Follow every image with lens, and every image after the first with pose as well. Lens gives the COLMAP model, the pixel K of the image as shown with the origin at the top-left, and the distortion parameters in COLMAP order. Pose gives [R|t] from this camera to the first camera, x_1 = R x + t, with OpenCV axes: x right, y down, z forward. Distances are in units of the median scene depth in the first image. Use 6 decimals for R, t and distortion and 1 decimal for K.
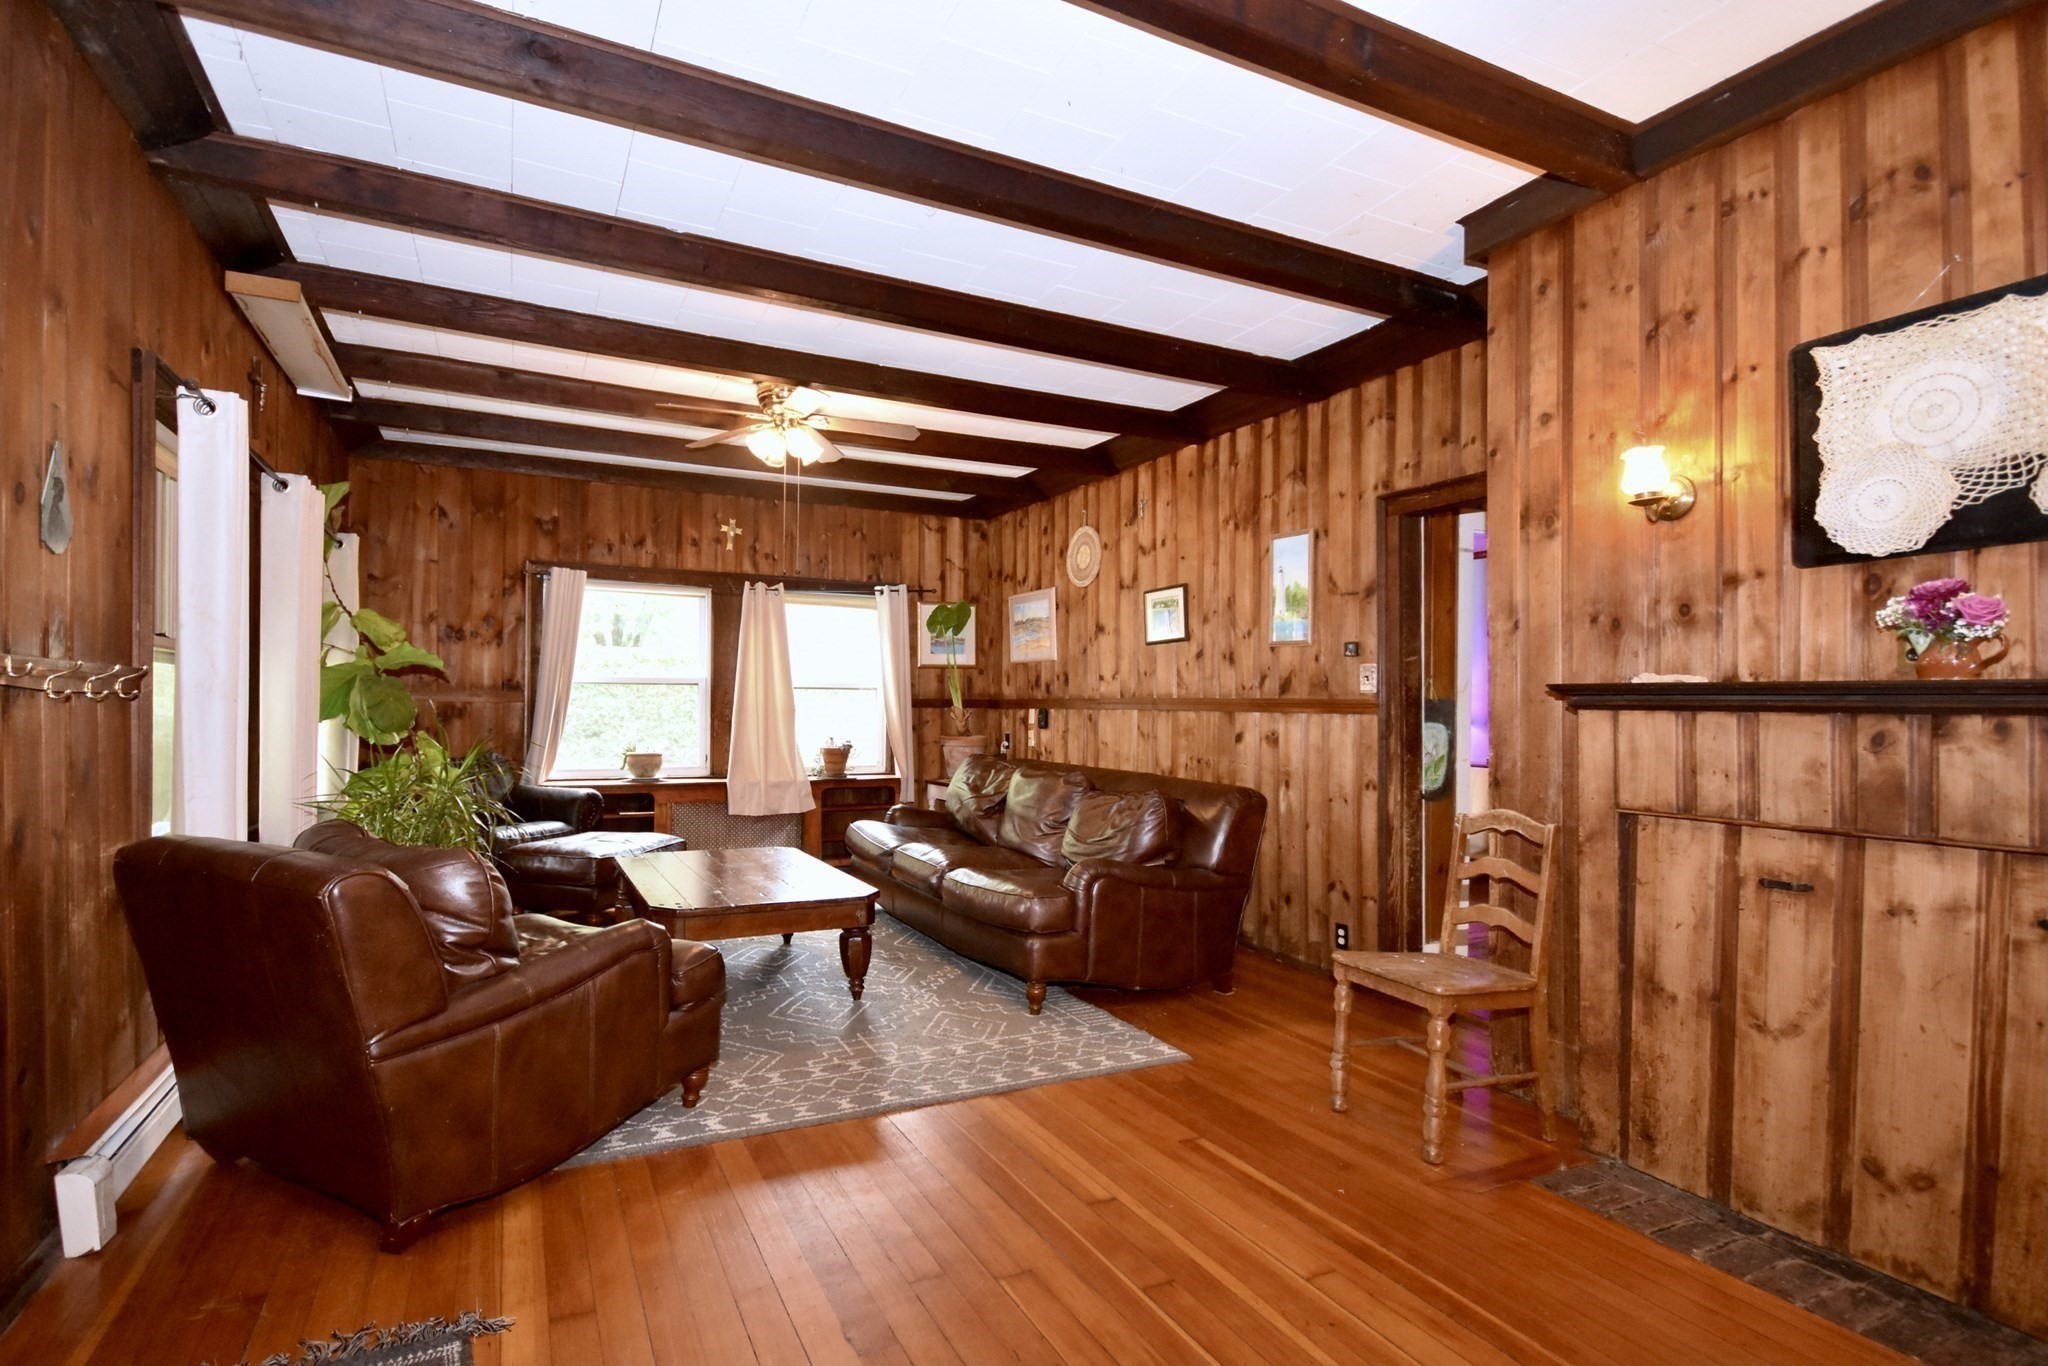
lens RADIAL K [[989.8, 0, 964.1], [0, 989.8, 696.3], [0, 0, 1]] dist [0.001117, 0.000344]
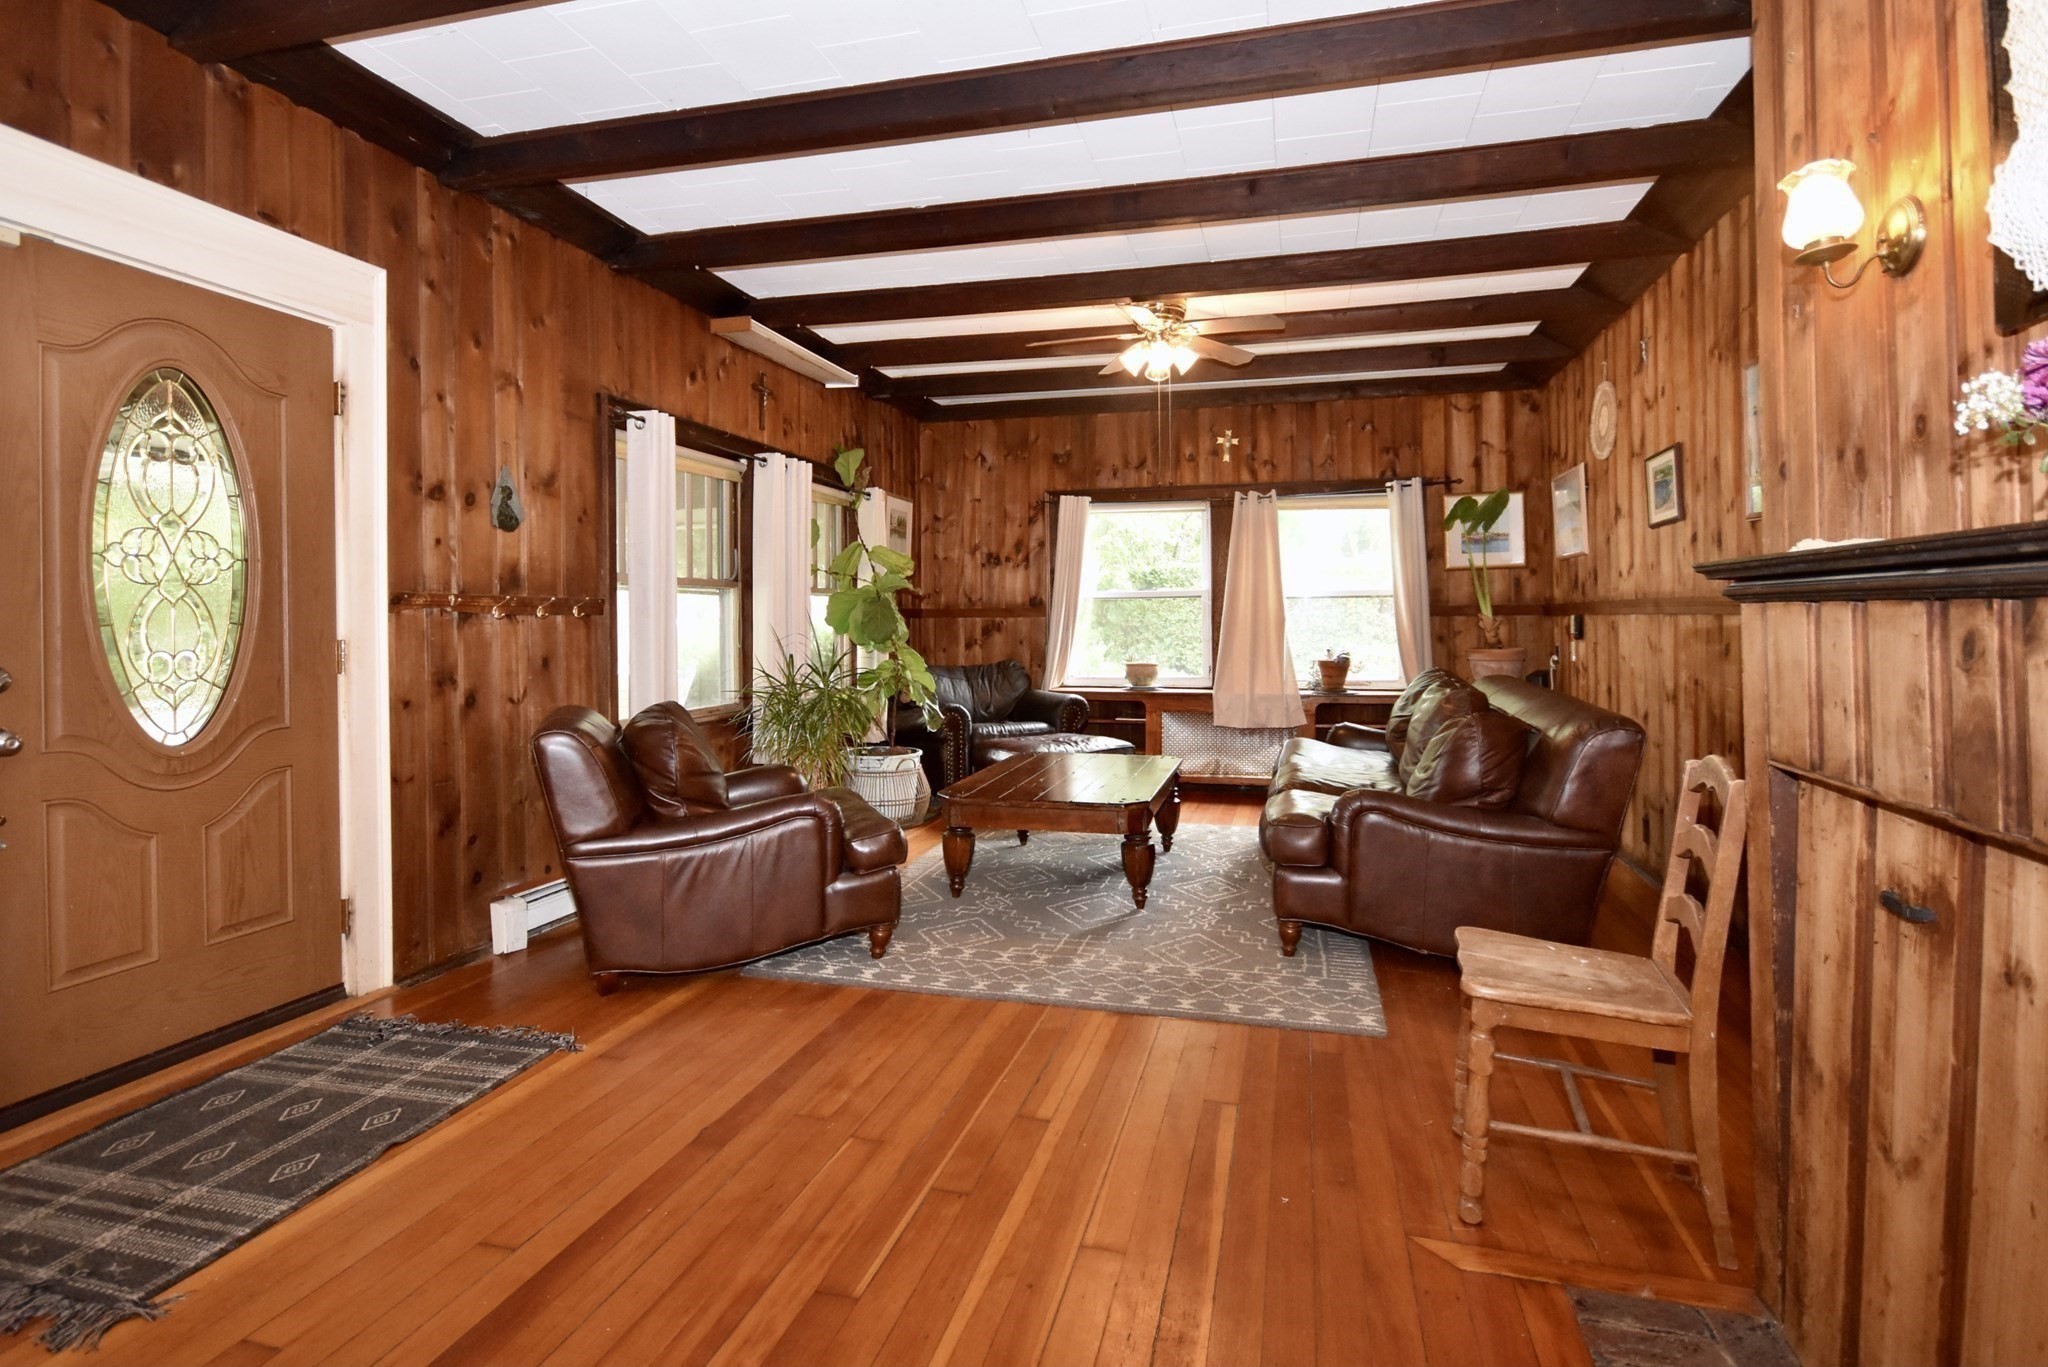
lens RADIAL K [[1022.8, 0, 1033.2], [0, 1022.8, 617.8], [0, 0, 1]] dist [-0.004407, -0.000674]
pose [[0.767390, -0.014479, -0.641017, 0.319717], [0.019324, 0.999813, 0.000550, 0.006759], [0.640889, -0.012809, 0.767527, 0.095018]]
